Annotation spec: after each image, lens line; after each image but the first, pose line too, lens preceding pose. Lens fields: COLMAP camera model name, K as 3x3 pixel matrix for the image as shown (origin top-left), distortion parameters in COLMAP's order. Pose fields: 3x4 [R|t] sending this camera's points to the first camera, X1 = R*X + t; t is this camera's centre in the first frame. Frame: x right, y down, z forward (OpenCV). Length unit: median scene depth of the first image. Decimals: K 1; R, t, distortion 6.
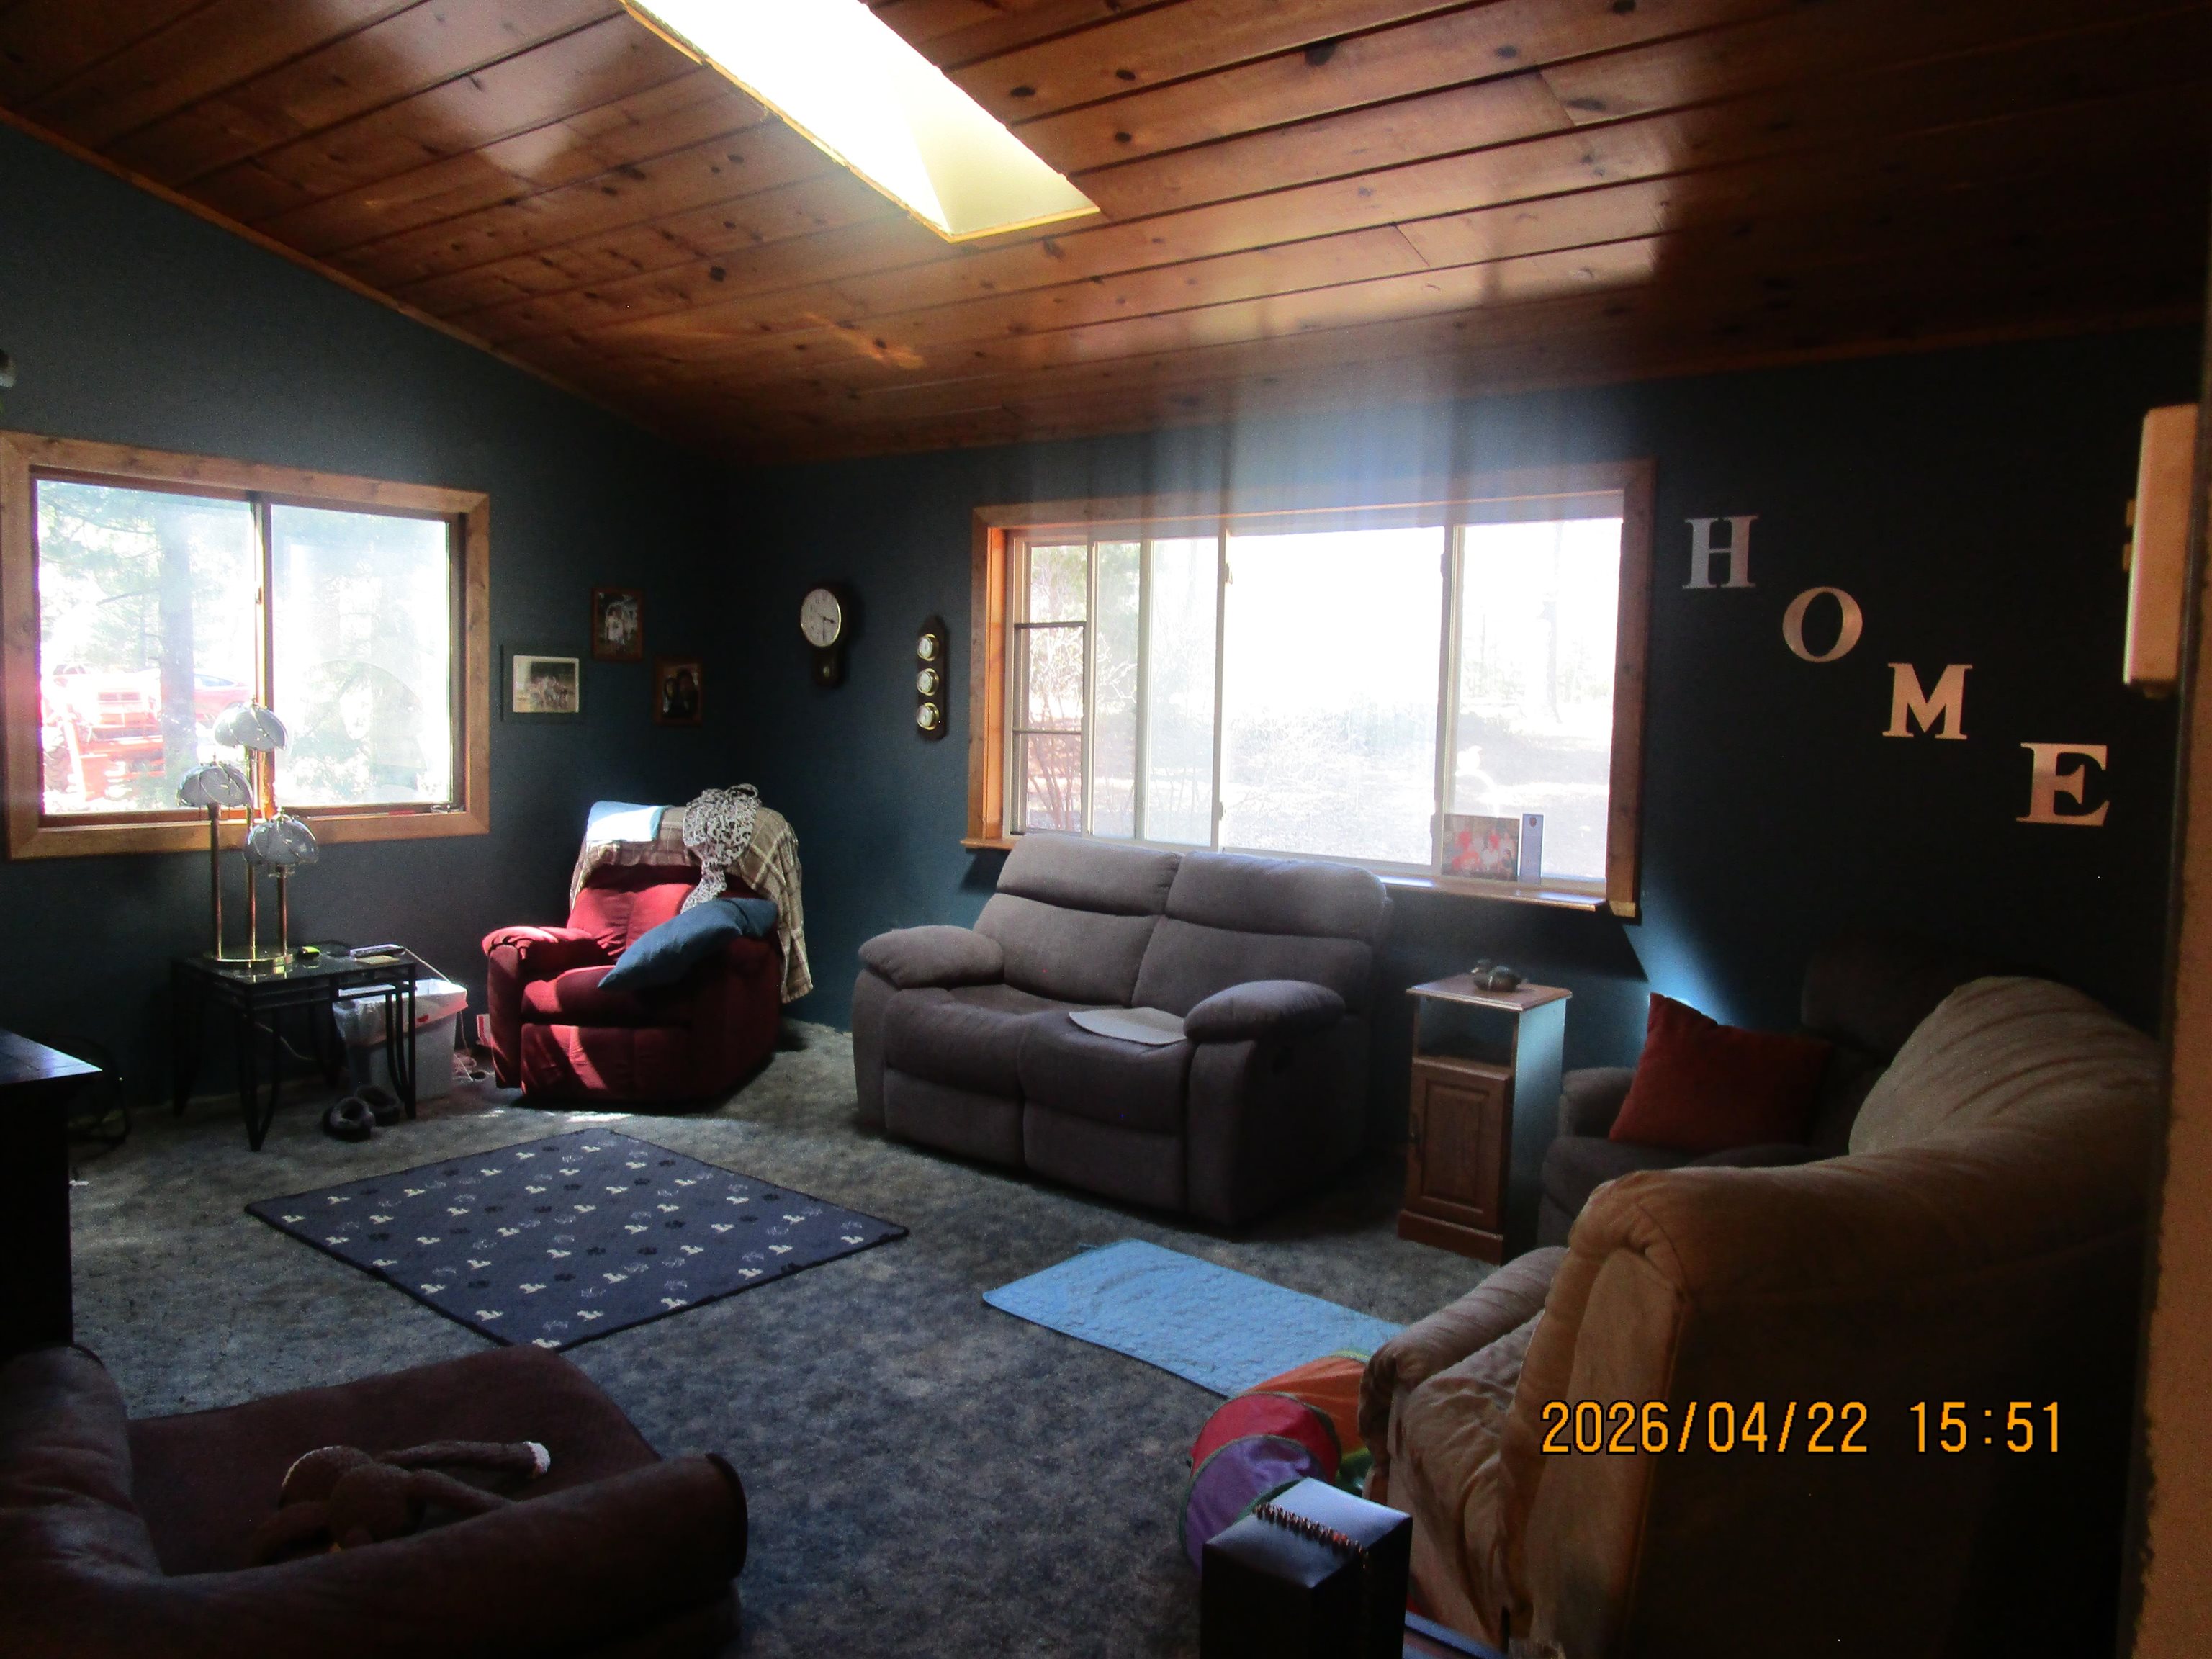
lens RADIAL K [[1561.6, 0, 1114.1], [0, 1561.6, 823.6], [0, 0, 1]] dist [-0.024152, 0.001909]
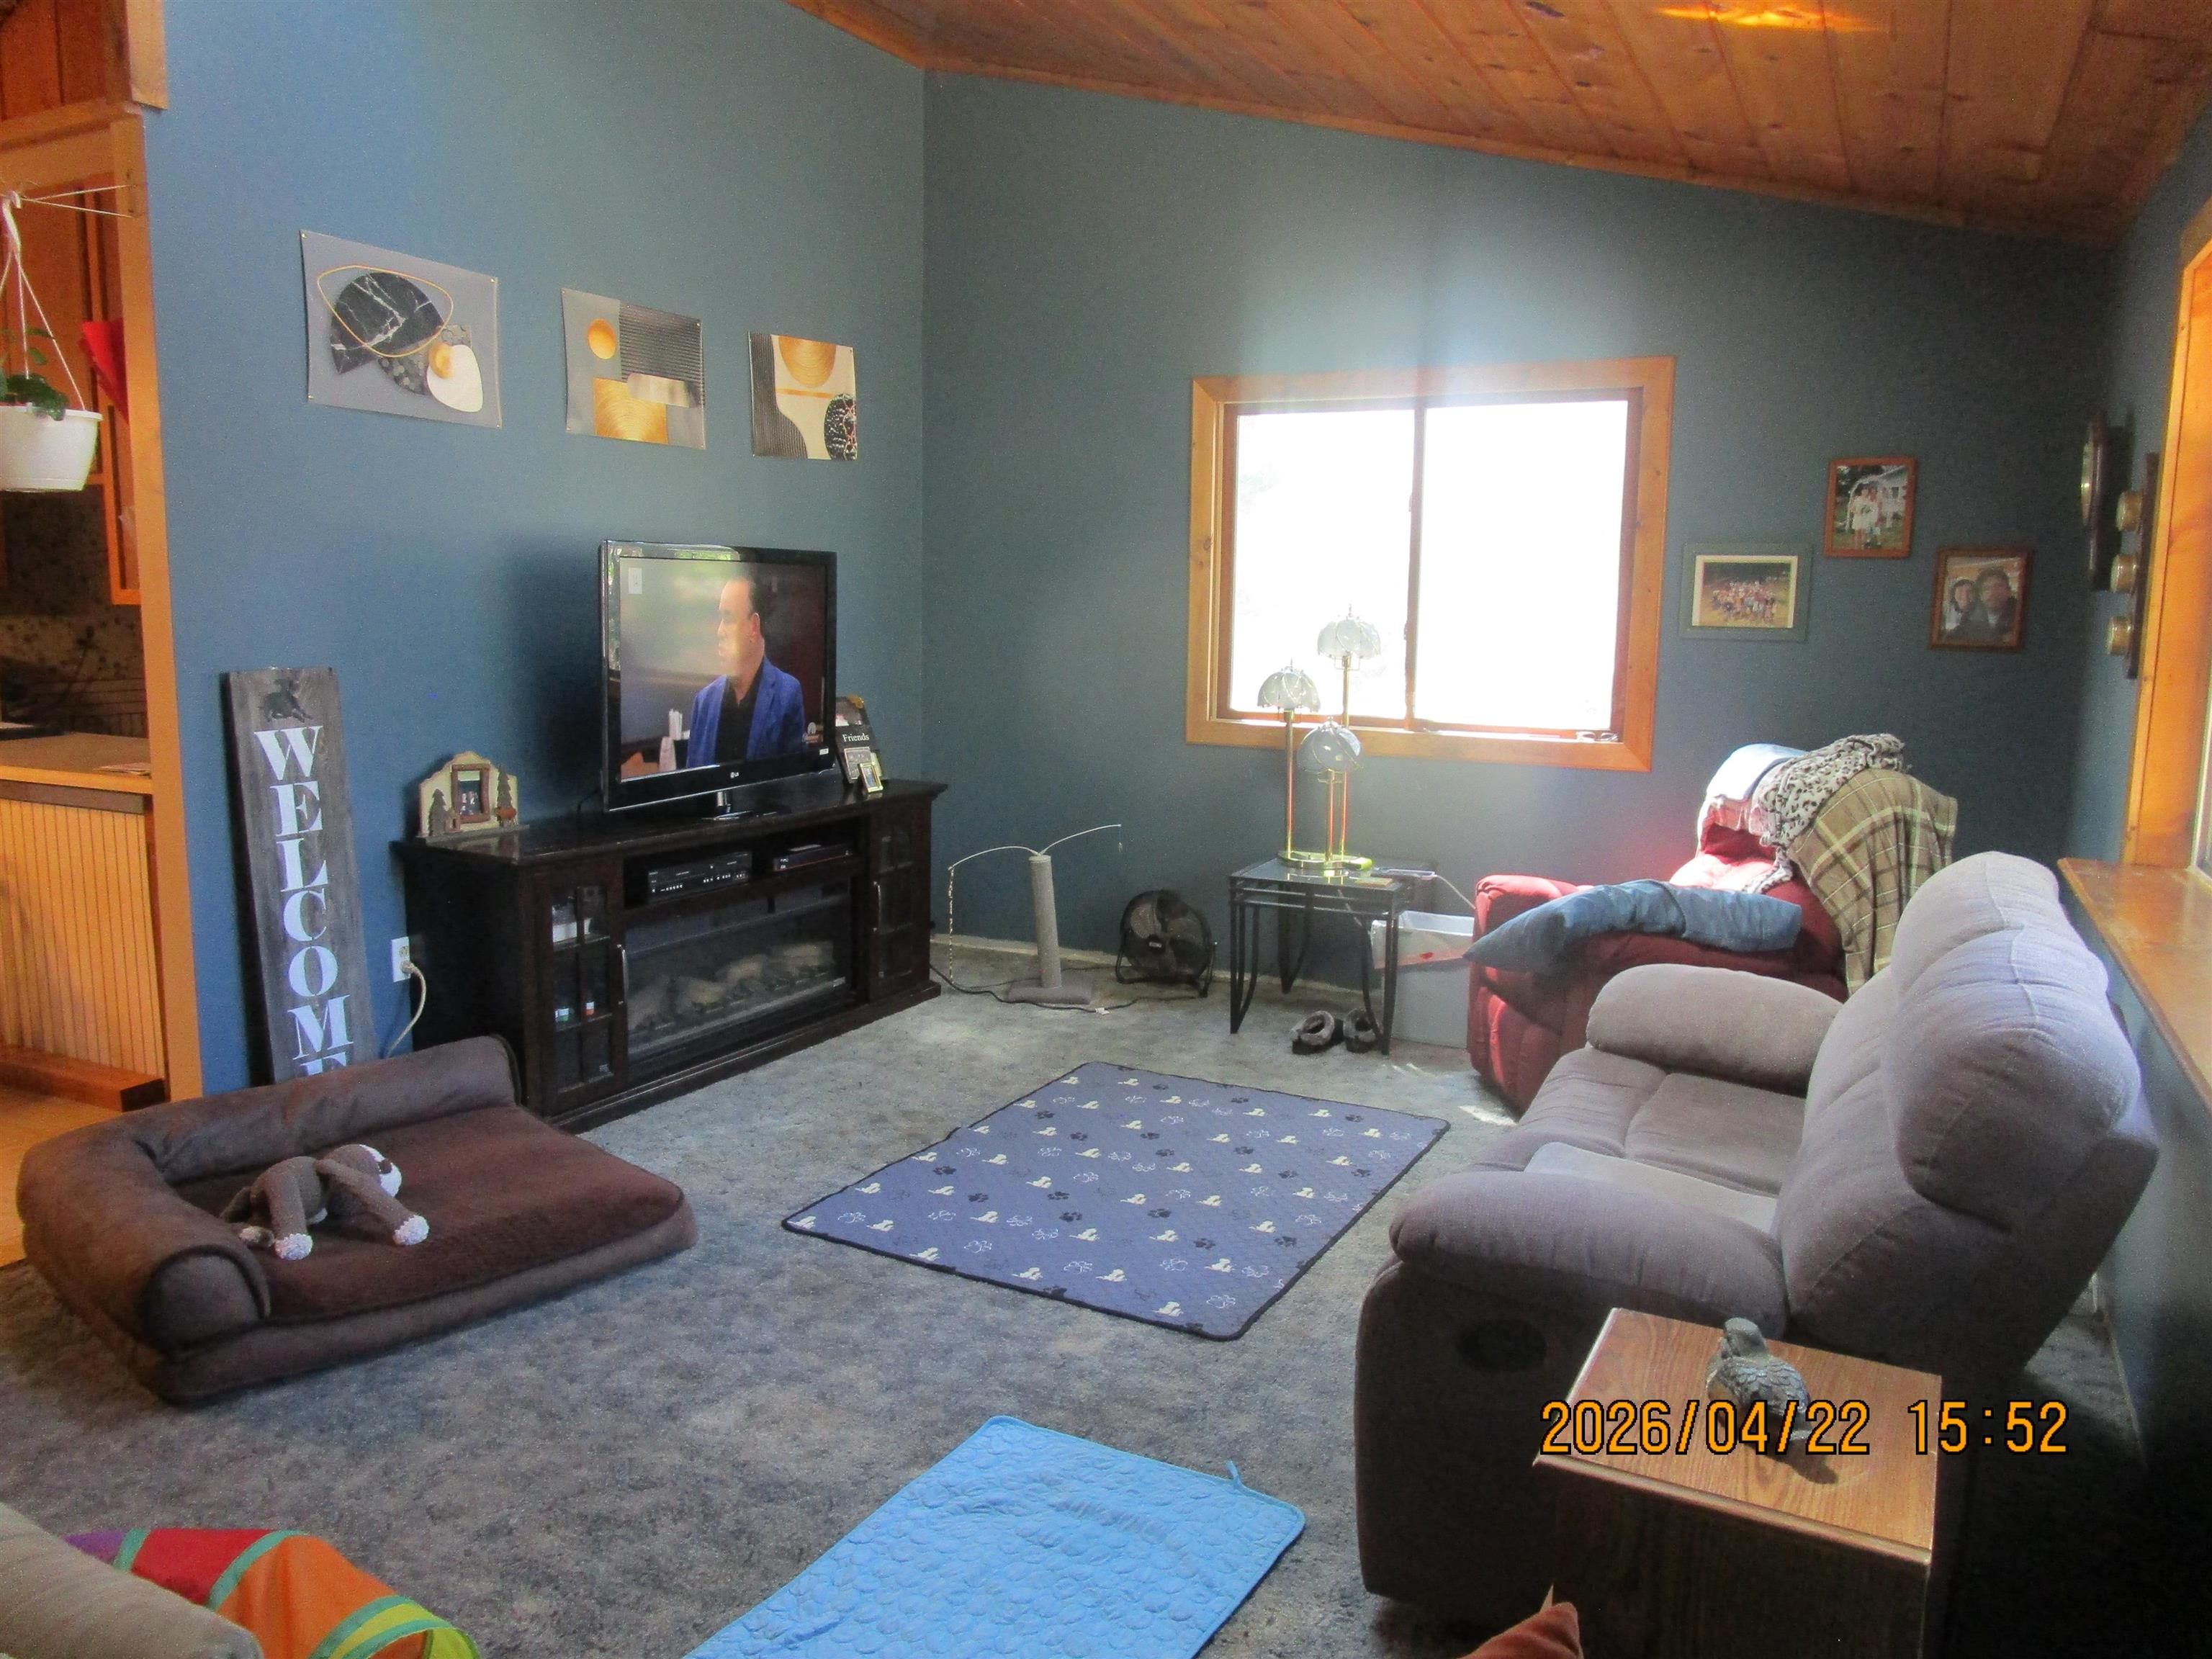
lens RADIAL K [[1580.6, 0, 1108.6], [0, 1580.6, 824.9], [0, 0, 1]] dist [-0.029537, 0.008297]
pose [[0.185365, 0.121811, -0.975091, 0.566201], [-0.083824, 0.990631, 0.107817, -0.048487], [0.979088, 0.061751, 0.193839, 0.837167]]
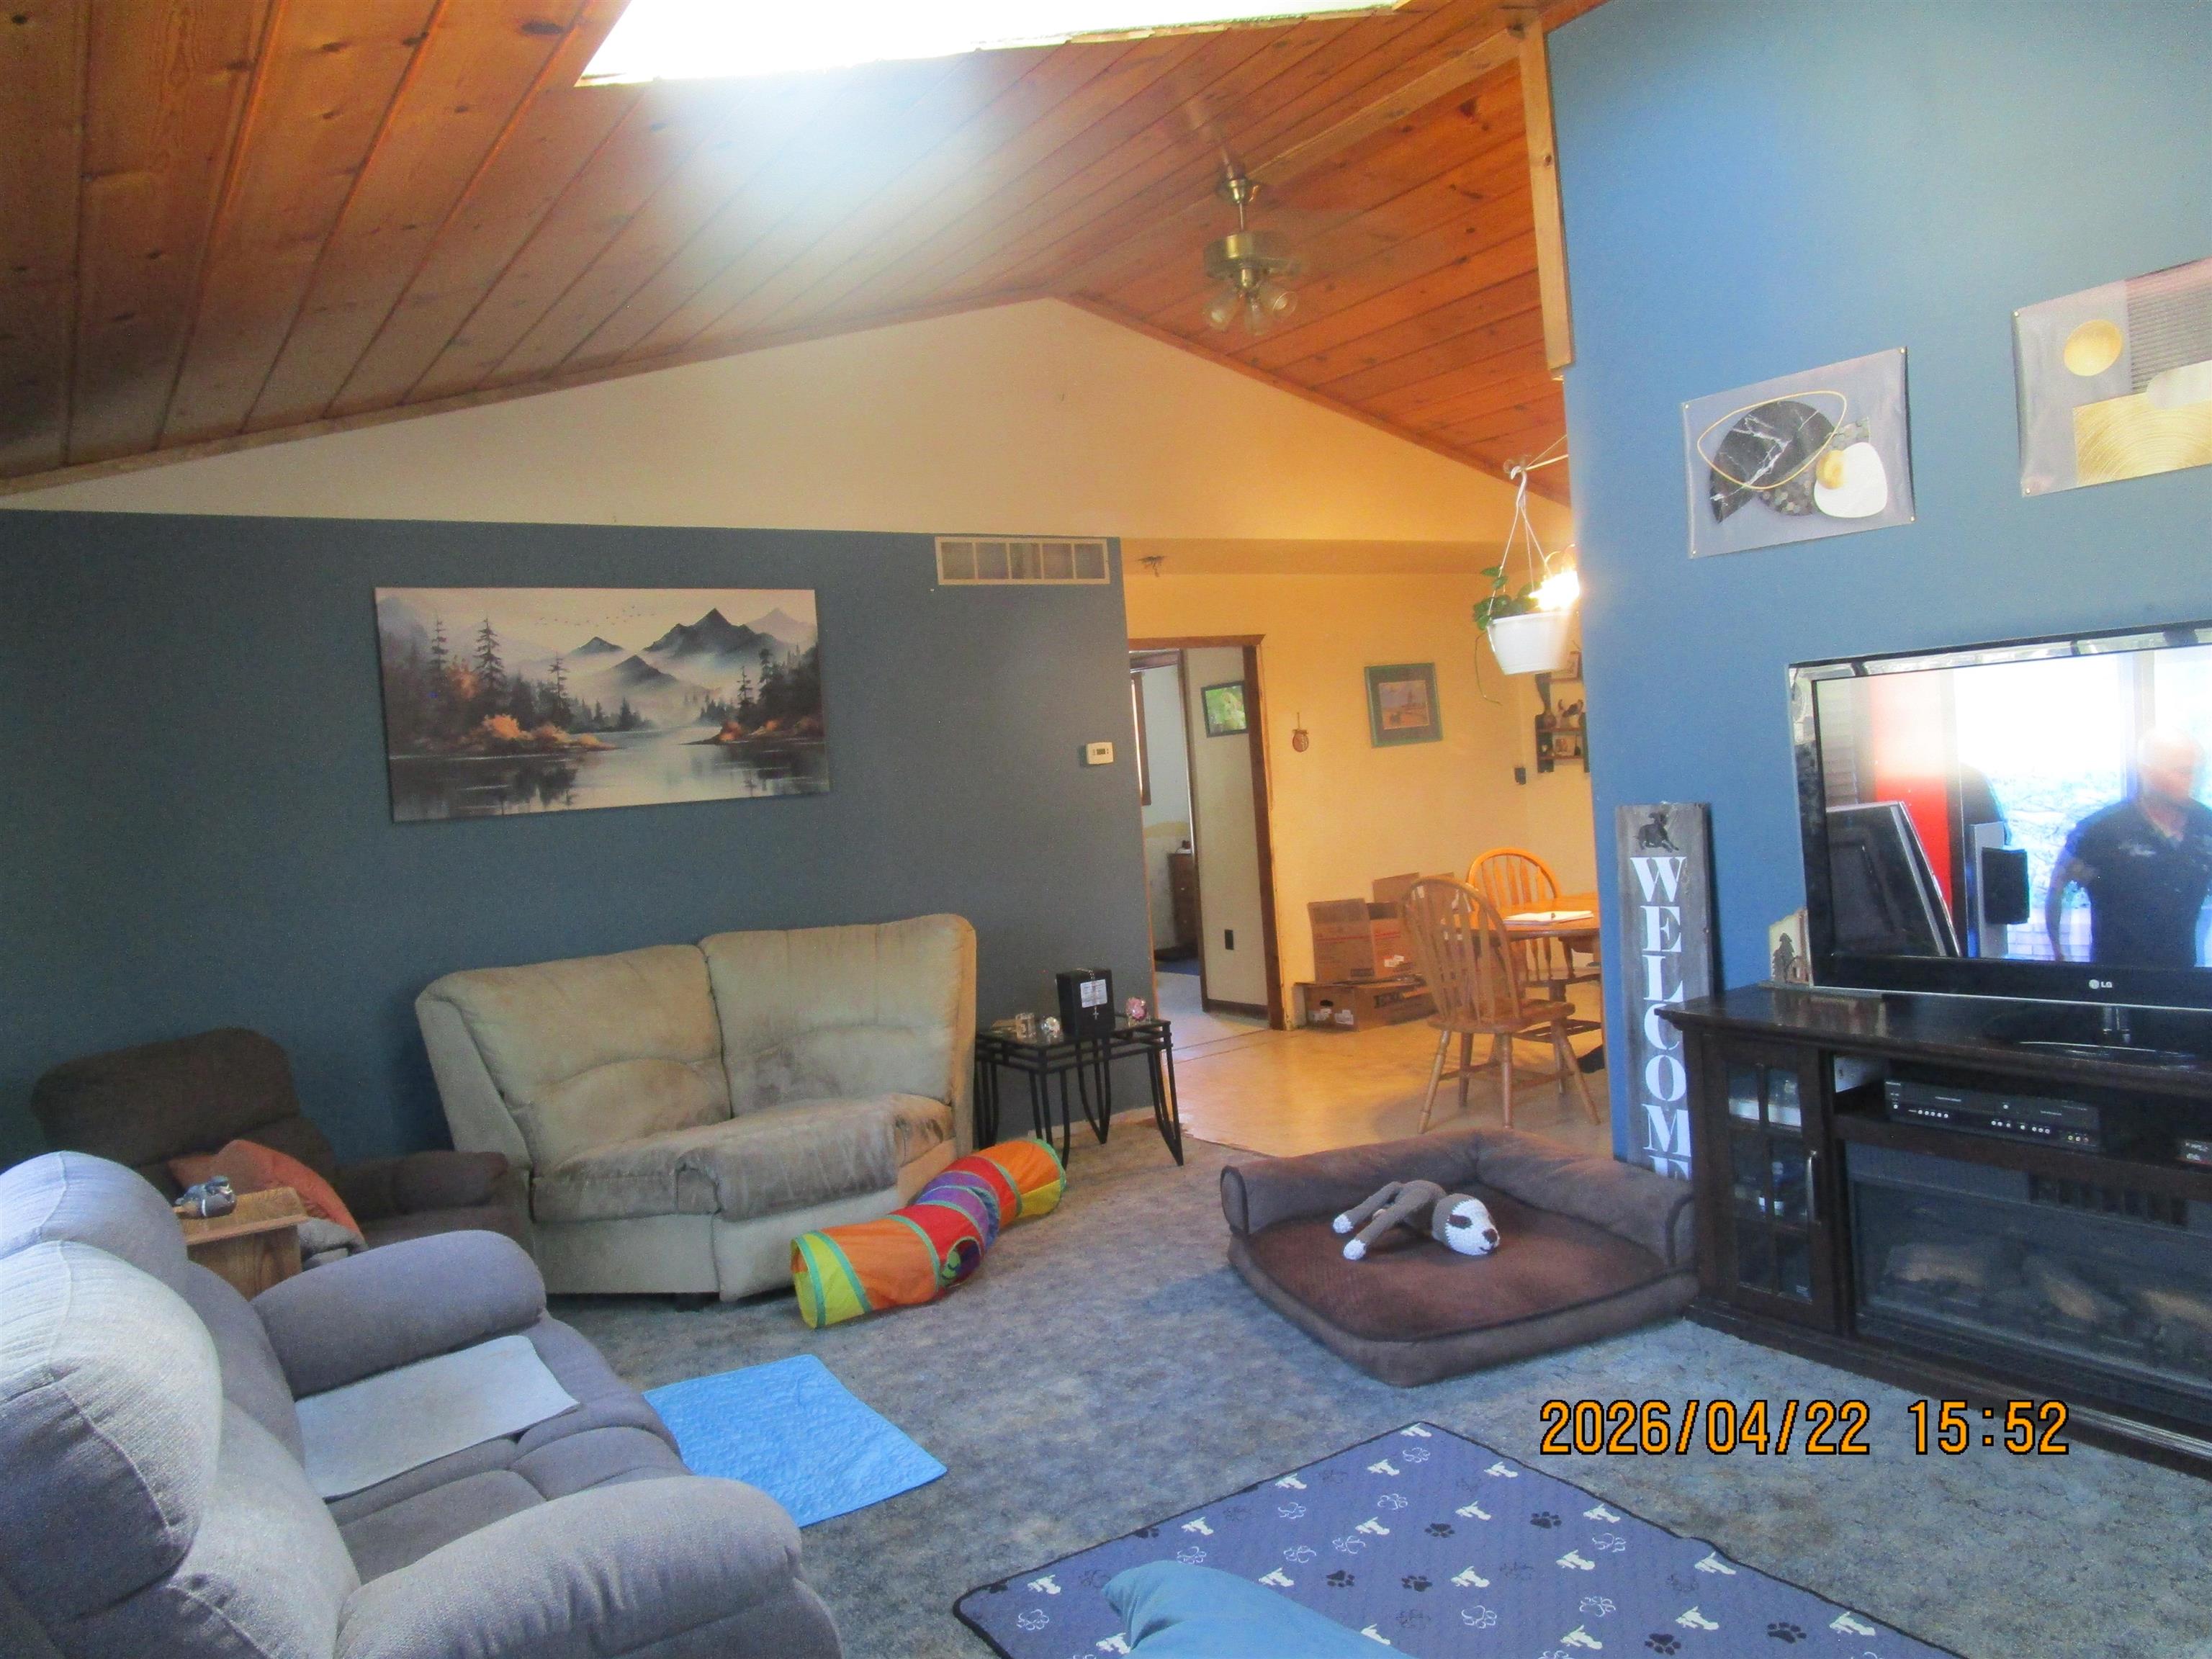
lens RADIAL K [[1599.7, 0, 1108.5], [0, 1599.7, 824.3], [0, 0, 1]] dist [-0.004935, -0.000905]
pose [[-0.944329, 0.041240, 0.326408, -0.448127], [0.083470, 0.989683, 0.116445, -0.140054], [-0.318238, 0.137208, -0.938029, 1.651087]]
